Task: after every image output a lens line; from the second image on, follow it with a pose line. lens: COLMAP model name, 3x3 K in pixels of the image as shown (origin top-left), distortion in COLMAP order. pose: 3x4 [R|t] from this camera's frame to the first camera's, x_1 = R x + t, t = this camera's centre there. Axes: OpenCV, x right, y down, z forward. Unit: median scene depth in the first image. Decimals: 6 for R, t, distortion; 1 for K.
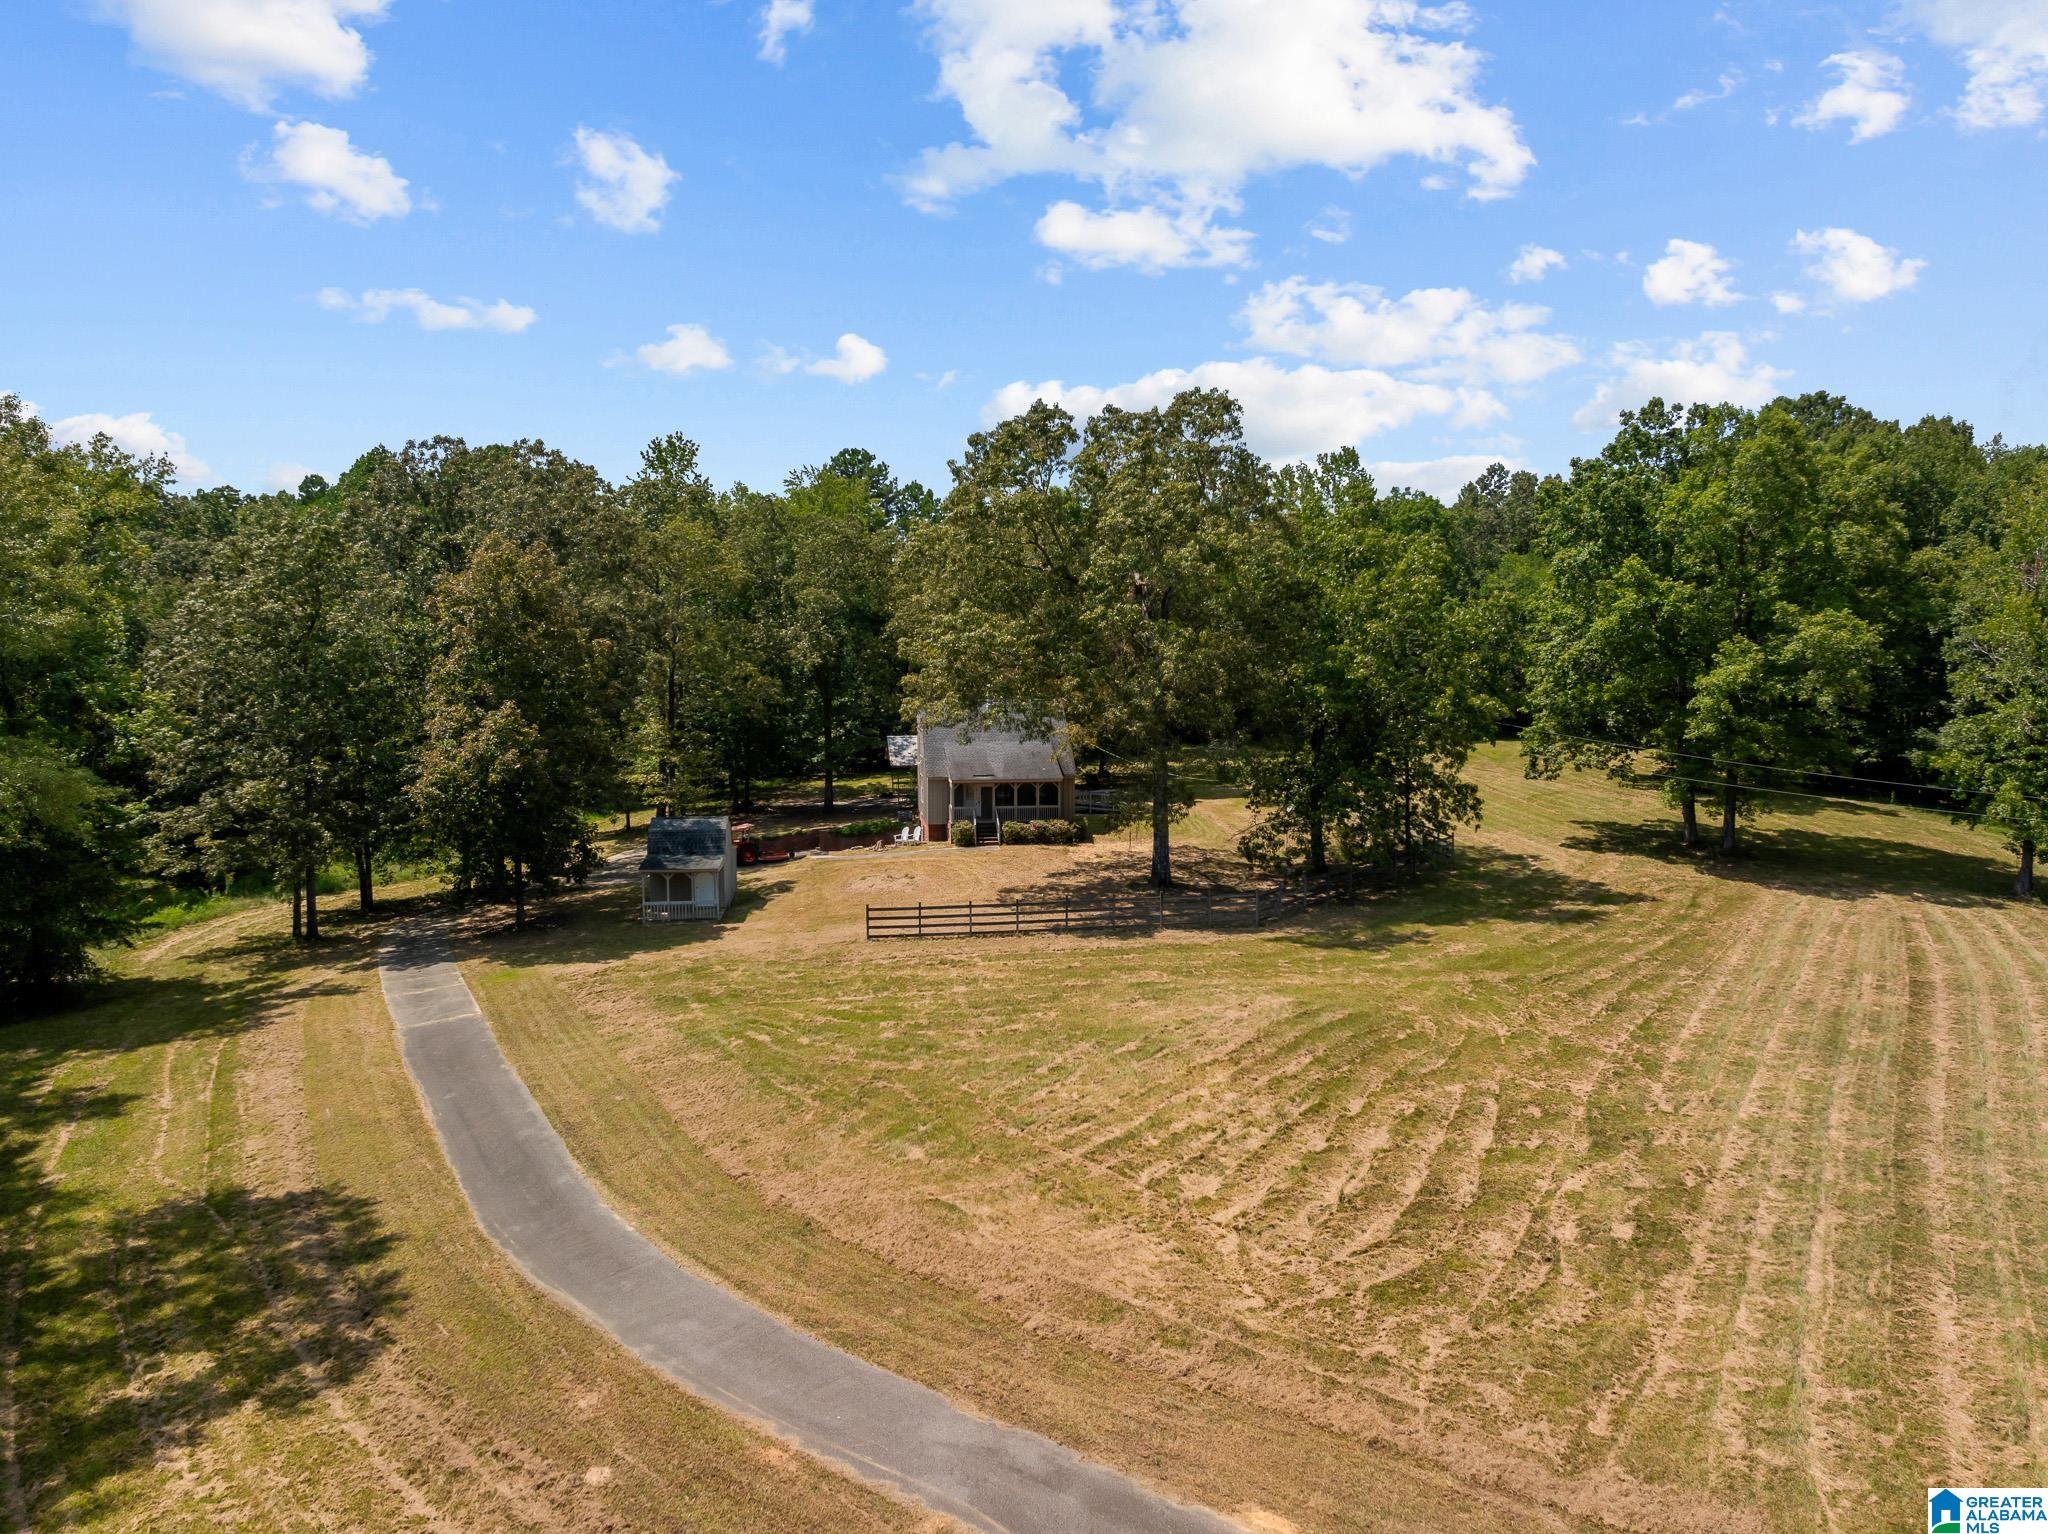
lens RADIAL K [[1438.2, 0, 1020.6], [0, 1438.2, 768.5], [0, 0, 1]] dist [-0.049052, 0.011825]
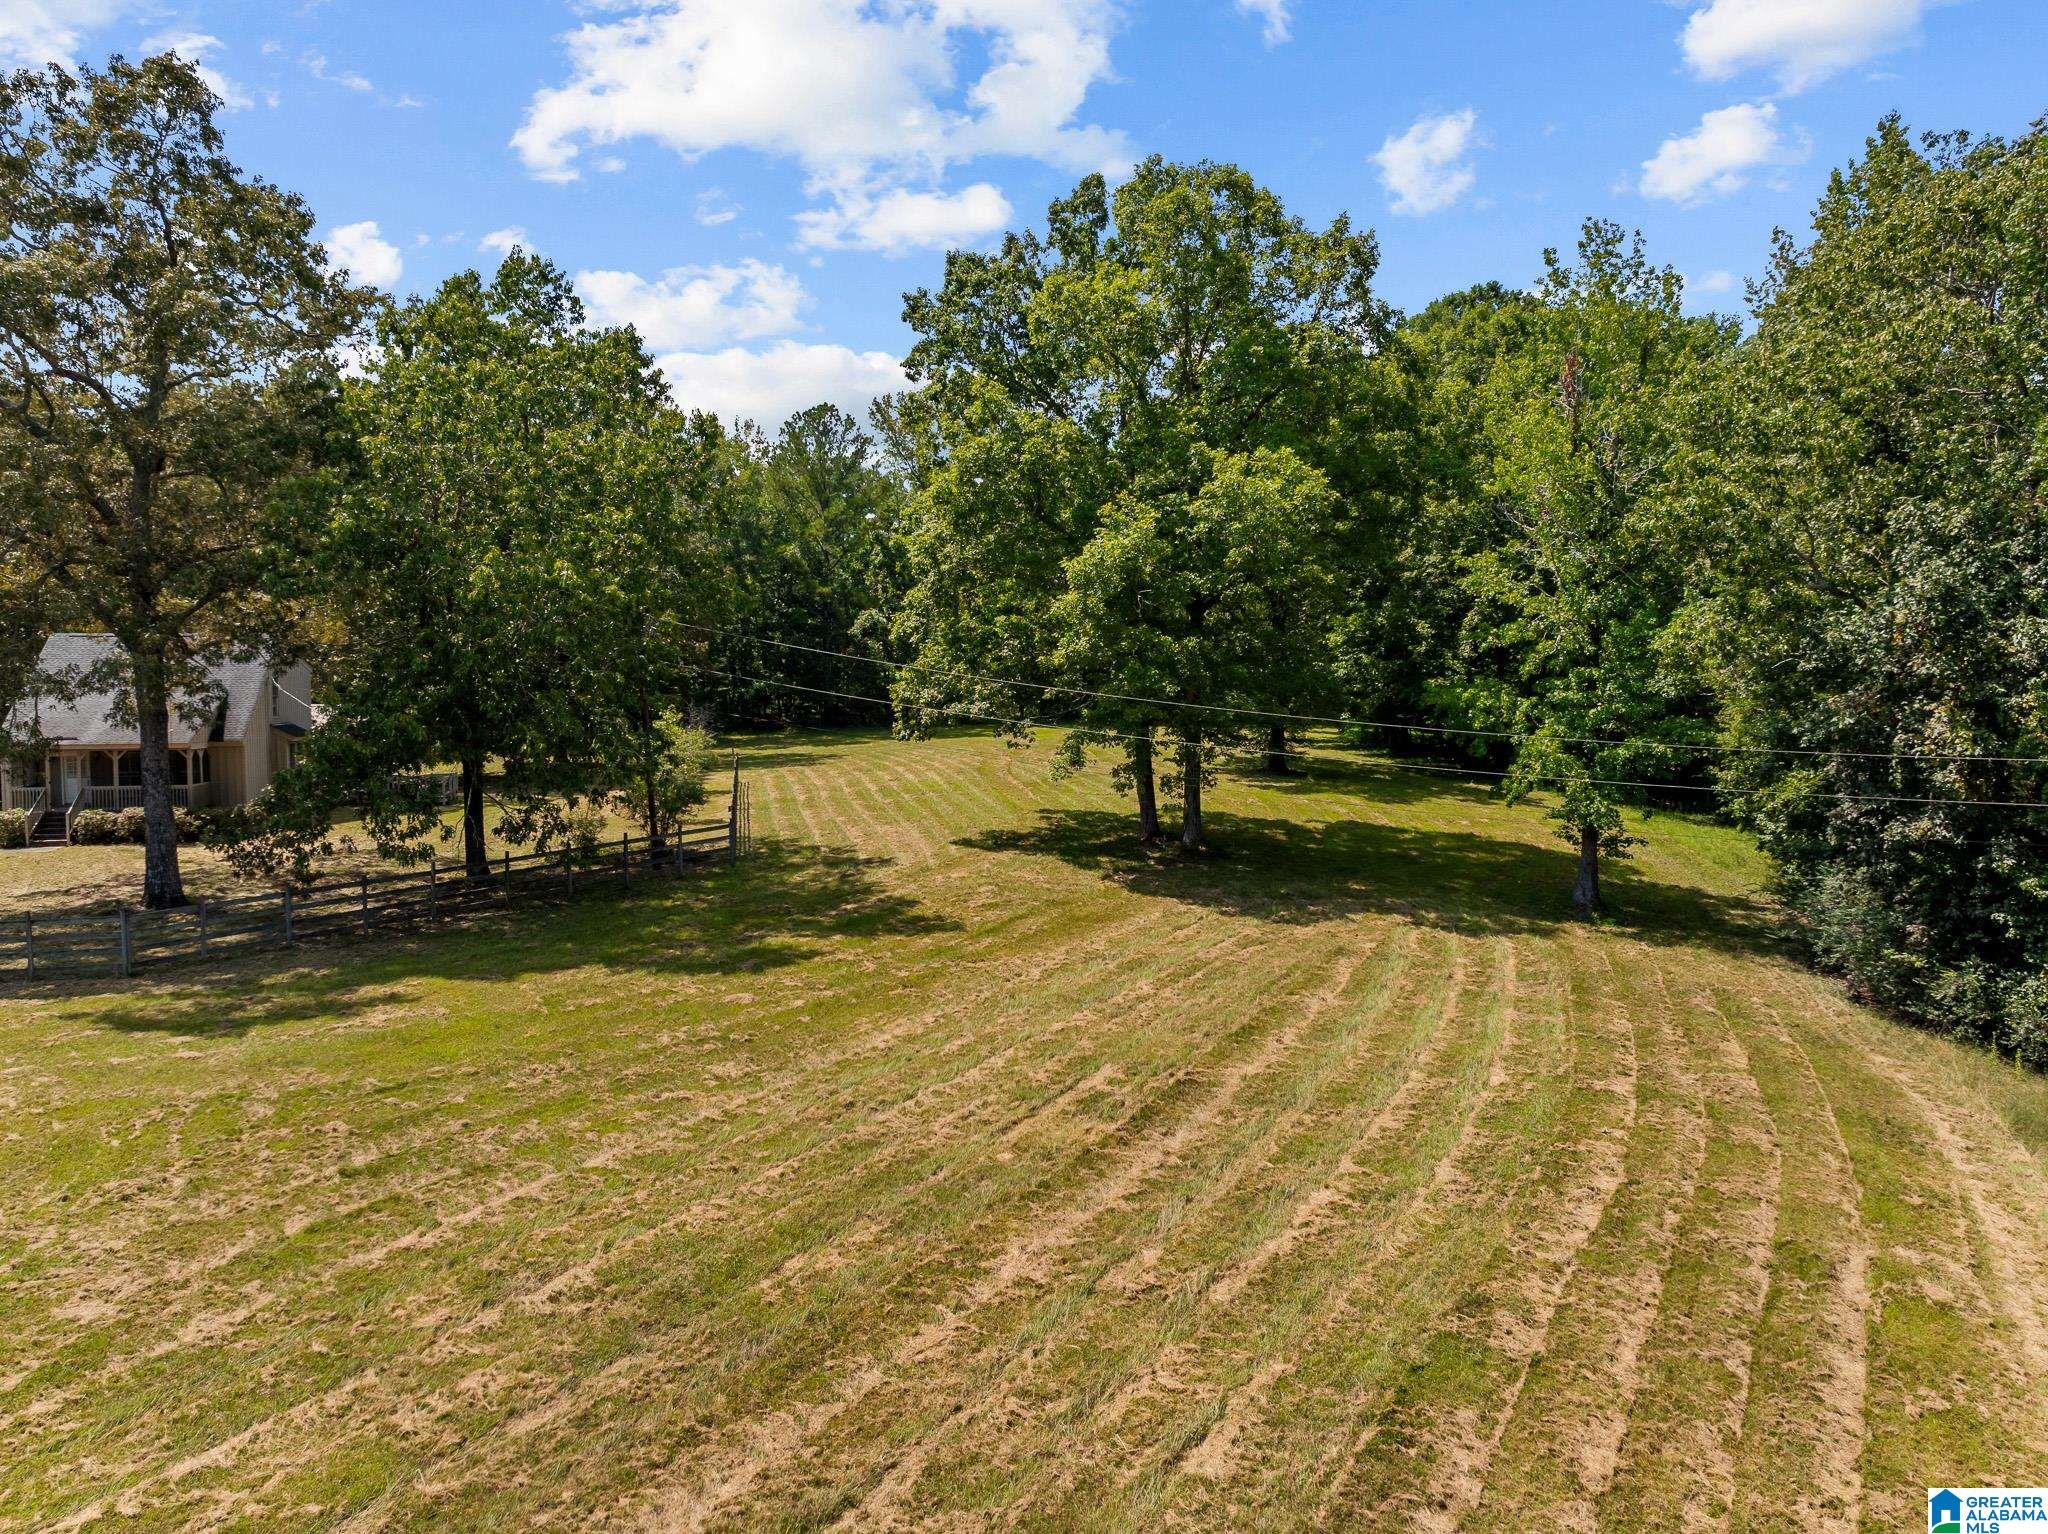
lens RADIAL K [[1438.2, 0, 1038.7], [0, 1438.2, 773.2], [0, 0, 1]] dist [-0.049052, 0.011825]
pose [[0.996701, -0.003360, 0.081088, 0.423179], [0.004711, 0.999853, -0.016484, 0.038903], [-0.081021, 0.016811, 0.996571, 0.388938]]
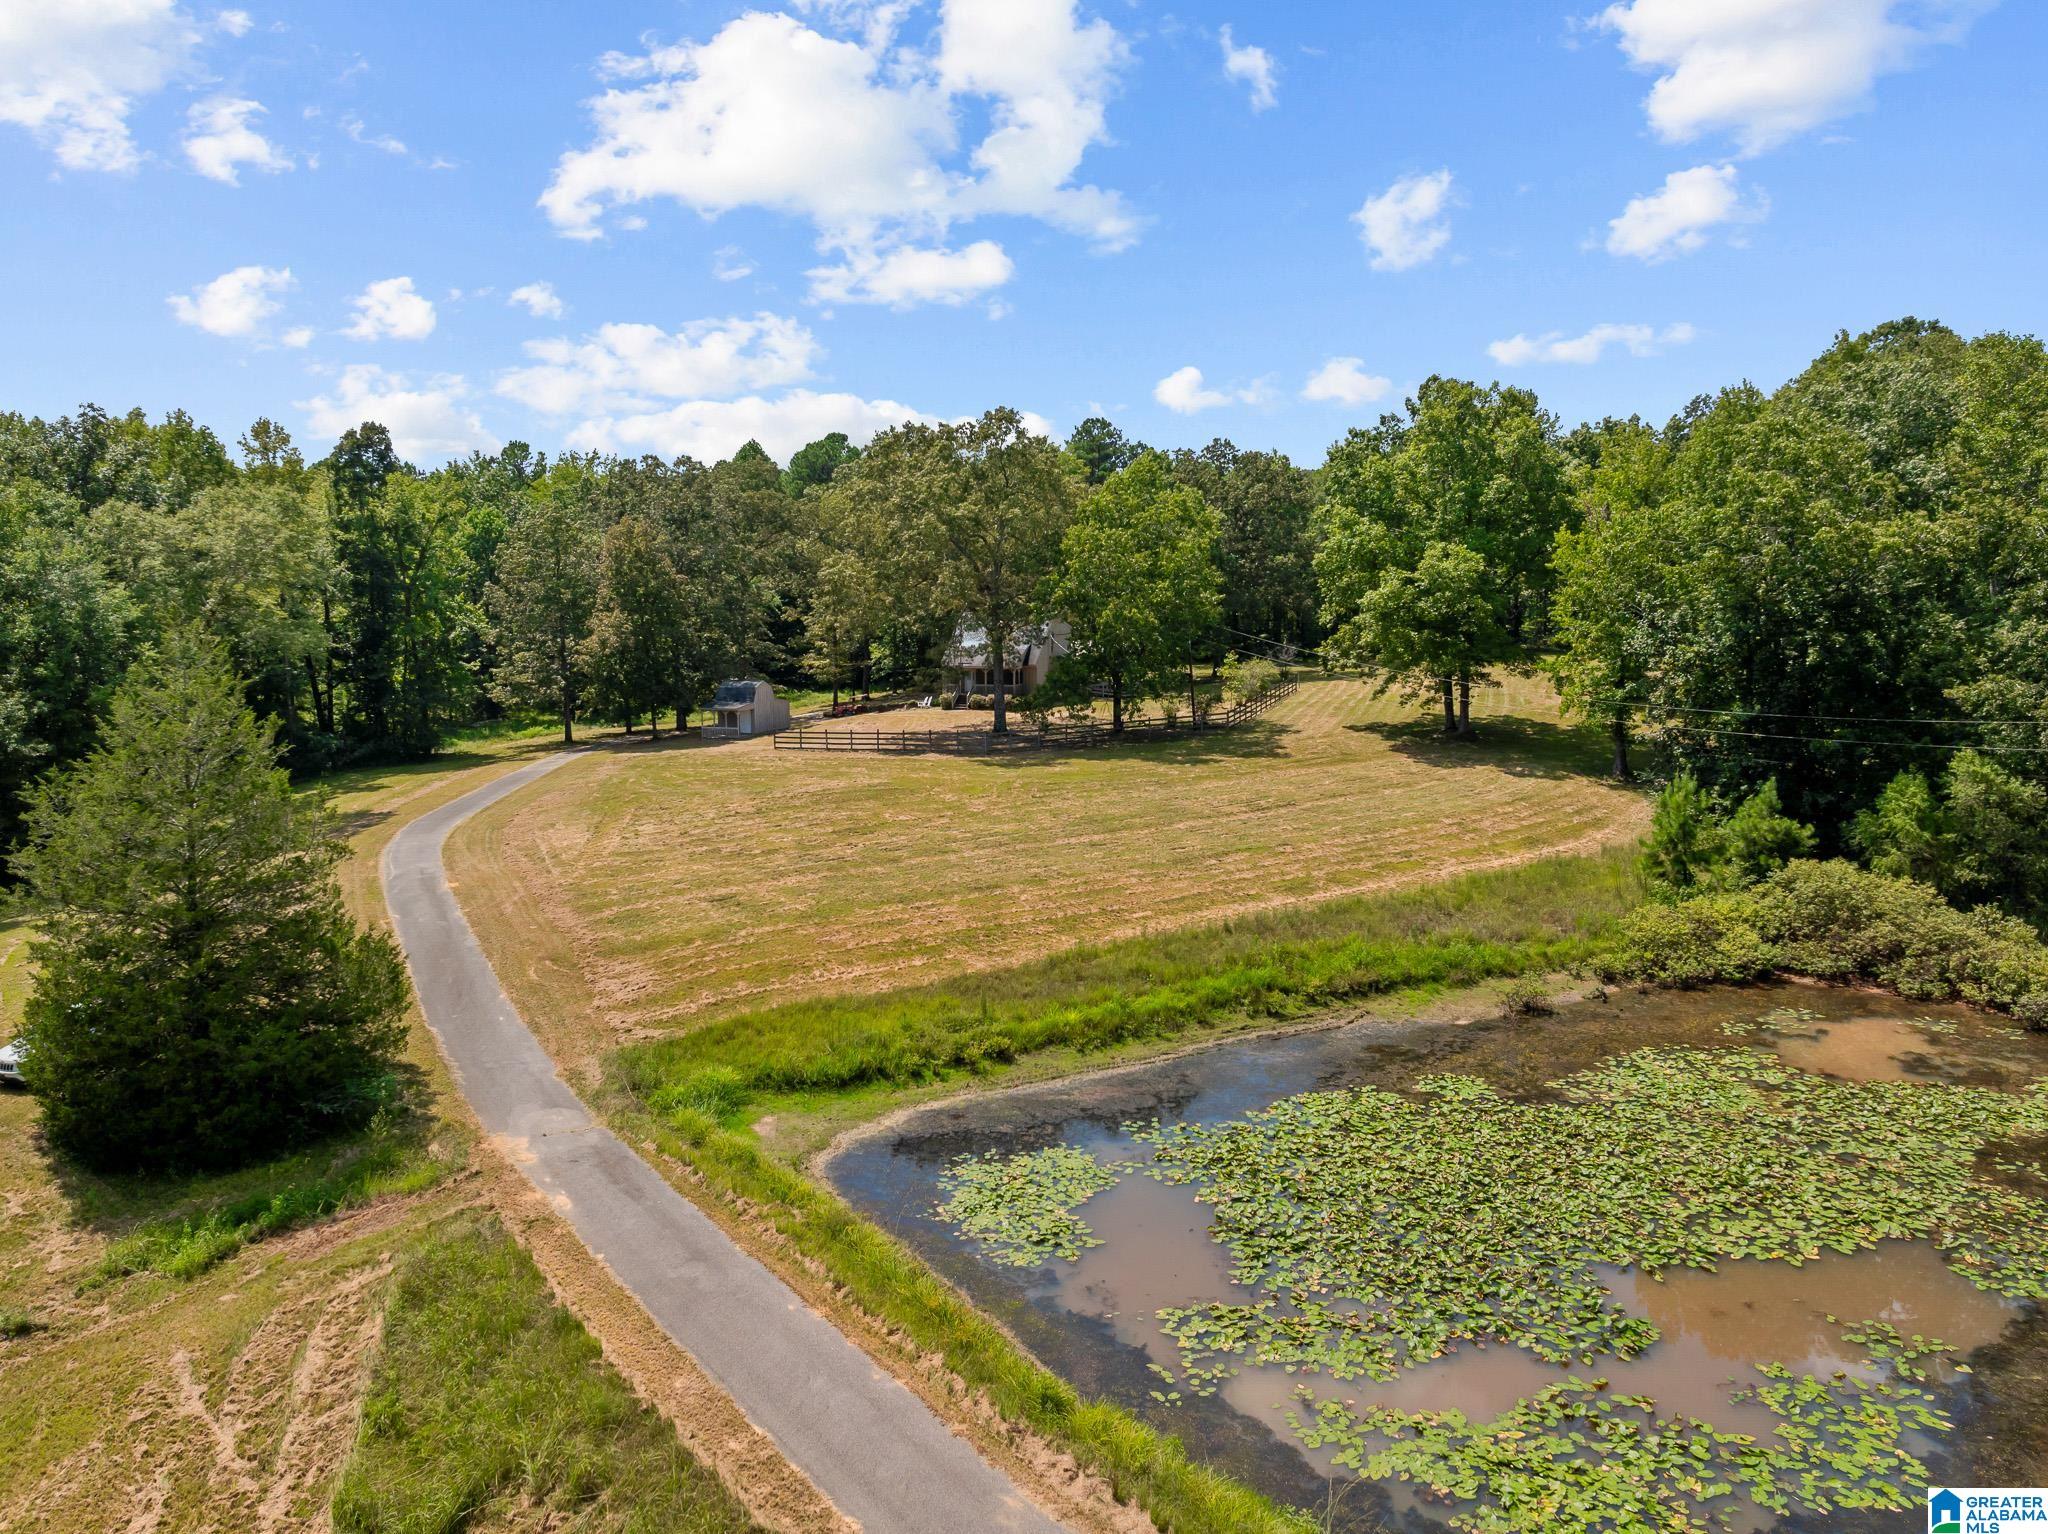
lens RADIAL K [[1438.2, 0, 1024.8], [0, 1438.2, 764.9], [0, 0, 1]] dist [-0.049052, 0.011825]
pose [[0.890998, 0.053544, -0.450839, 0.826245], [-0.028896, 0.997696, 0.061384, 0.019911], [0.453087, -0.041665, 0.890492, -0.354314]]
